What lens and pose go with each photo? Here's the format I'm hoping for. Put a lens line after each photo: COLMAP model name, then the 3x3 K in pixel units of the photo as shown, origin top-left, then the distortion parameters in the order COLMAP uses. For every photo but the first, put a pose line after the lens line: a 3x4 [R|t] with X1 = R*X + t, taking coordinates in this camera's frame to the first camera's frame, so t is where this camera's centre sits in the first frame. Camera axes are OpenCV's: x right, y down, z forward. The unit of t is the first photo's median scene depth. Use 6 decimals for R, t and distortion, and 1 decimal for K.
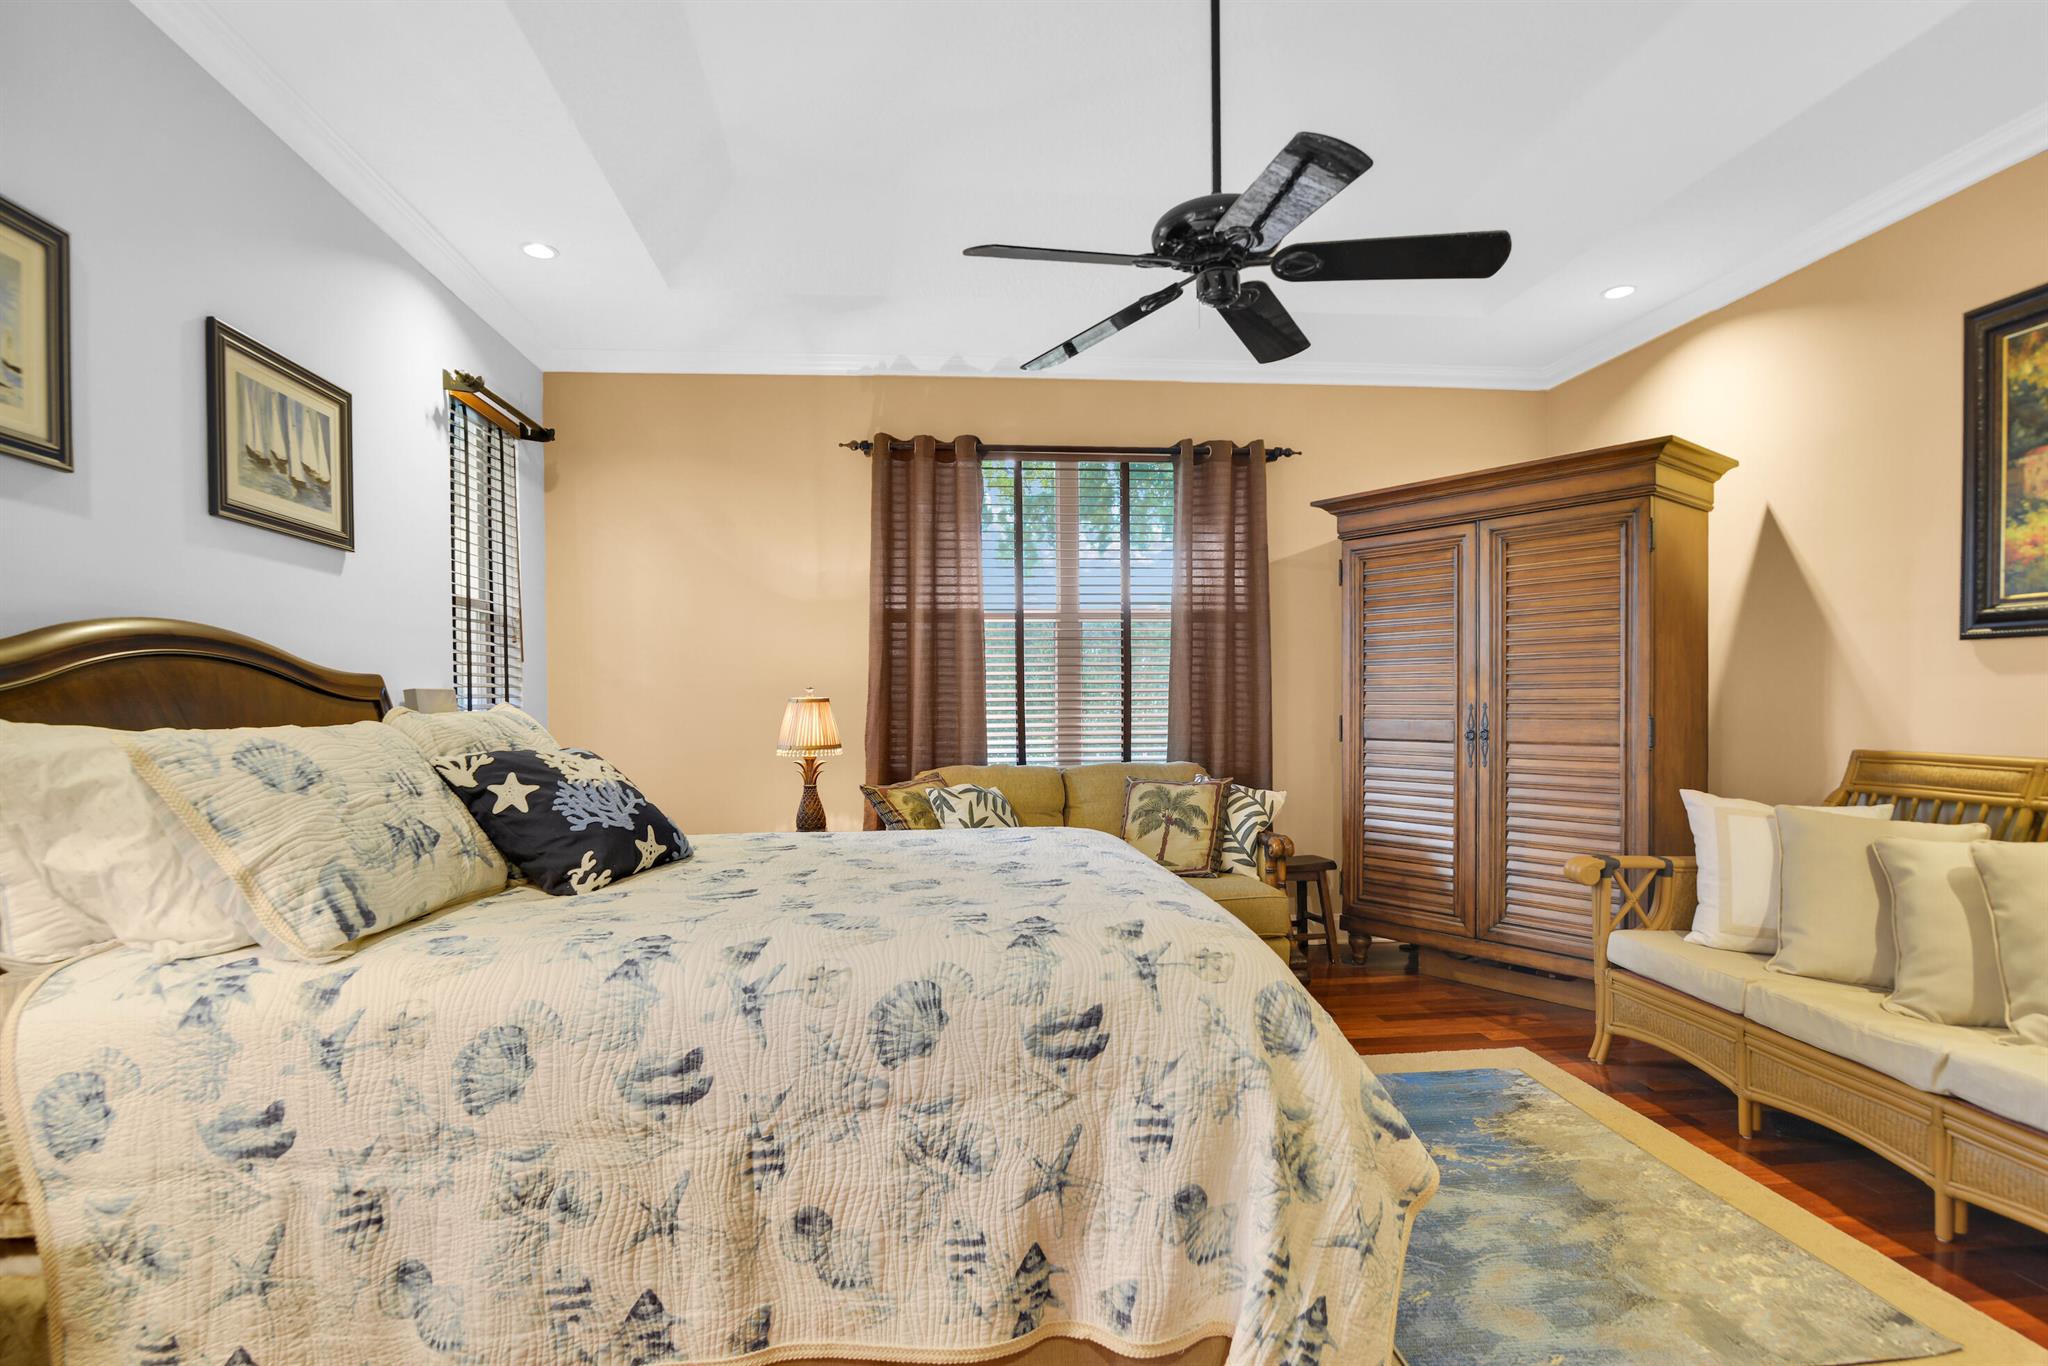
lens RADIAL K [[1014.1, 0, 1014.2], [0, 1014.1, 694.8], [0, 0, 1]] dist [-0.011972, -0.000732]
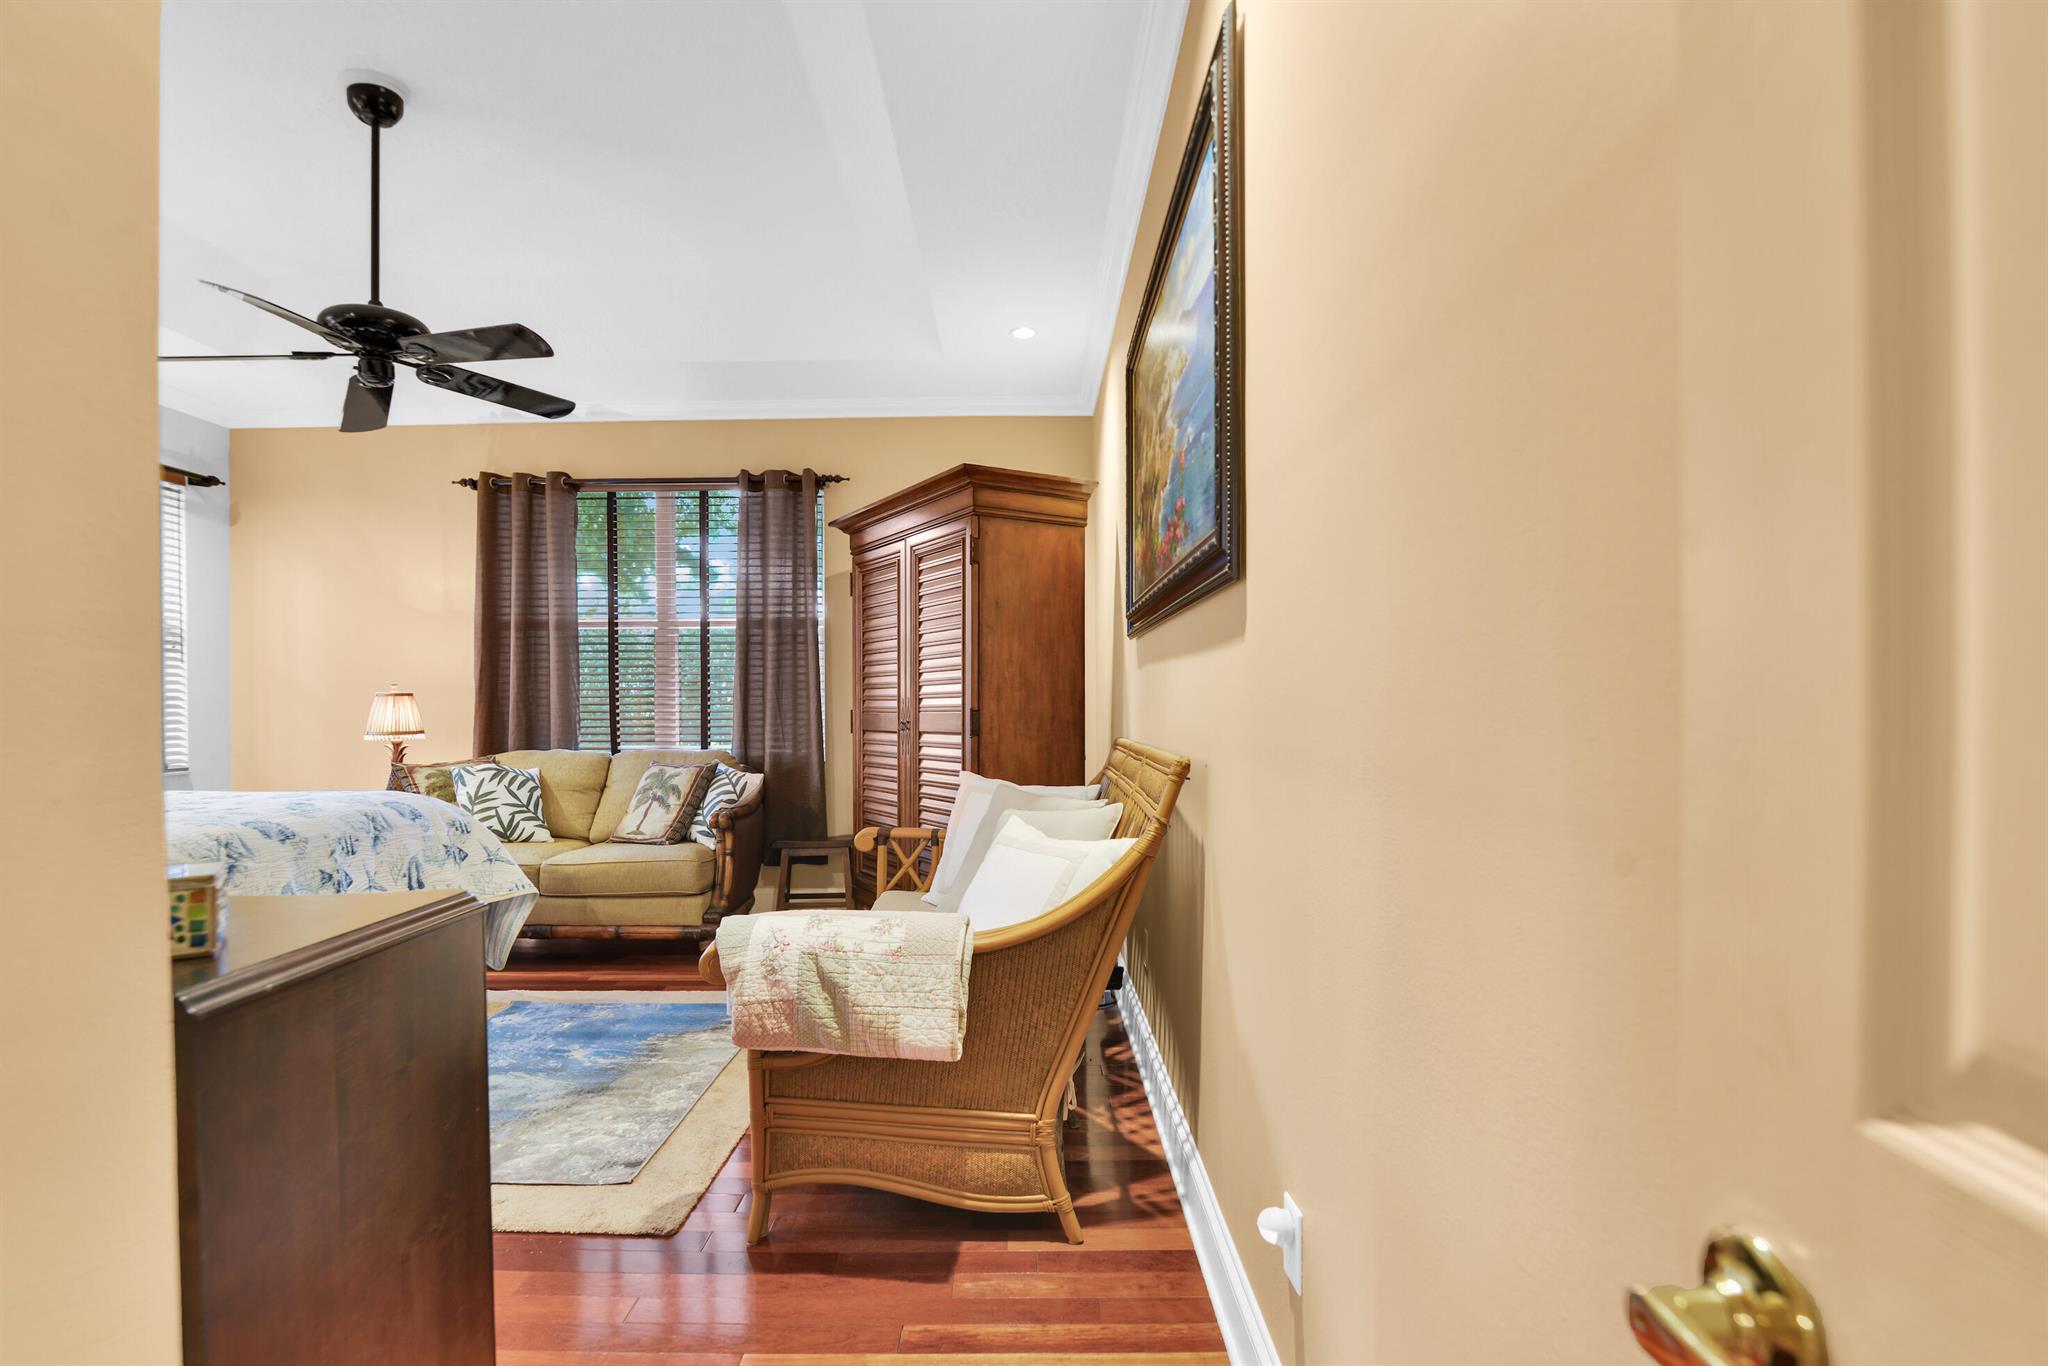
lens RADIAL K [[1014.1, 0, 1033.7], [0, 1014.1, 686.0], [0, 0, 1]] dist [-0.011972, -0.000732]
pose [[0.992589, 0.002811, -0.121489, 0.697597], [-0.005323, 0.999779, -0.020361, 0.016250], [0.121405, 0.020856, 0.992384, -0.106006]]
